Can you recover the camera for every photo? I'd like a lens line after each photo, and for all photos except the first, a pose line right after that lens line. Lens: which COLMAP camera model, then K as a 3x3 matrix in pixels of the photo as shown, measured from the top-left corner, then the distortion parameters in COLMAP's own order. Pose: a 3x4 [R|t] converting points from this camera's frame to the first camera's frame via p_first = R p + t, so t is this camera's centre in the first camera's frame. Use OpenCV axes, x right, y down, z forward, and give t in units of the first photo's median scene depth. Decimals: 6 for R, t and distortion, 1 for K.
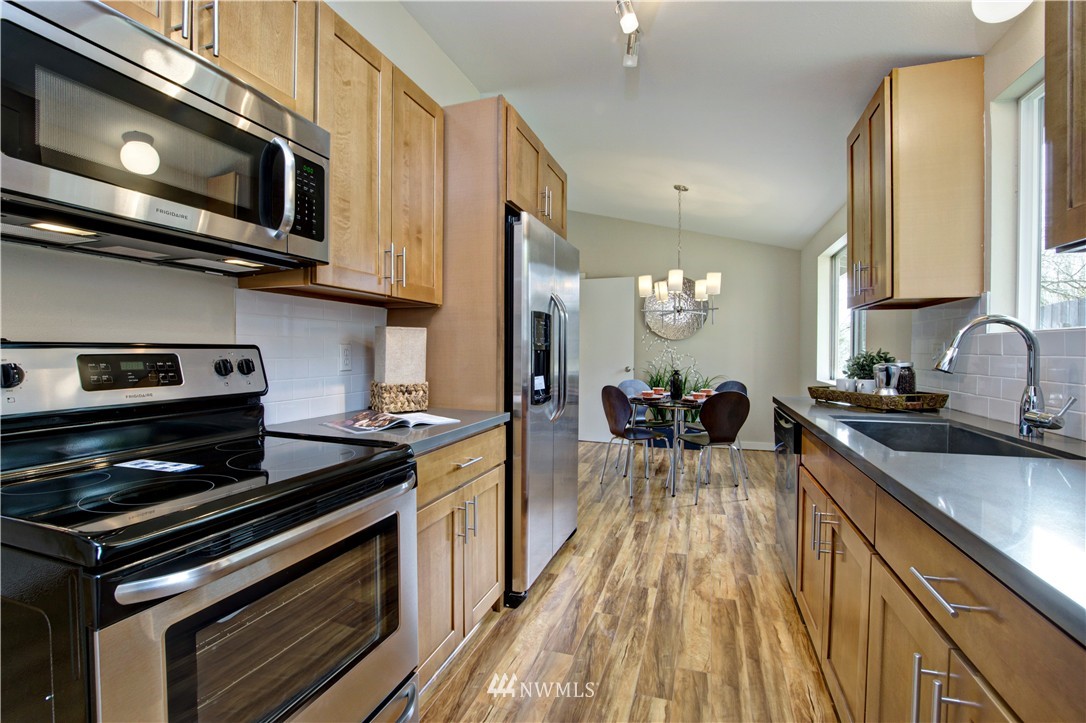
lens RADIAL K [[493.7, 0, 541.7], [0, 493.7, 358.6], [0, 0, 1]] dist [-0.004338, 0.000006]
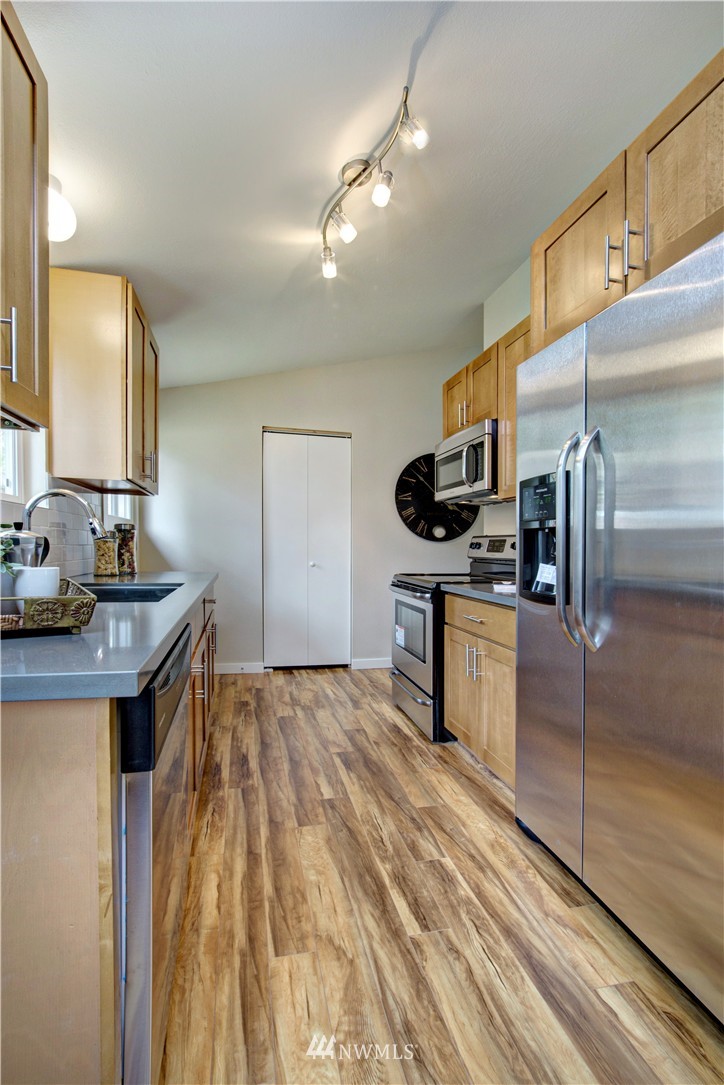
lens RADIAL K [[493.3, 0, 362.1], [0, 493.3, 545.5], [0, 0, 1]] dist [-0.004338, 0.000006]
pose [[-0.844435, -0.021621, -0.535222, 0.680928], [-0.034045, 0.999331, 0.013345, 0.027405], [0.534576, 0.029491, -0.844606, 1.664881]]
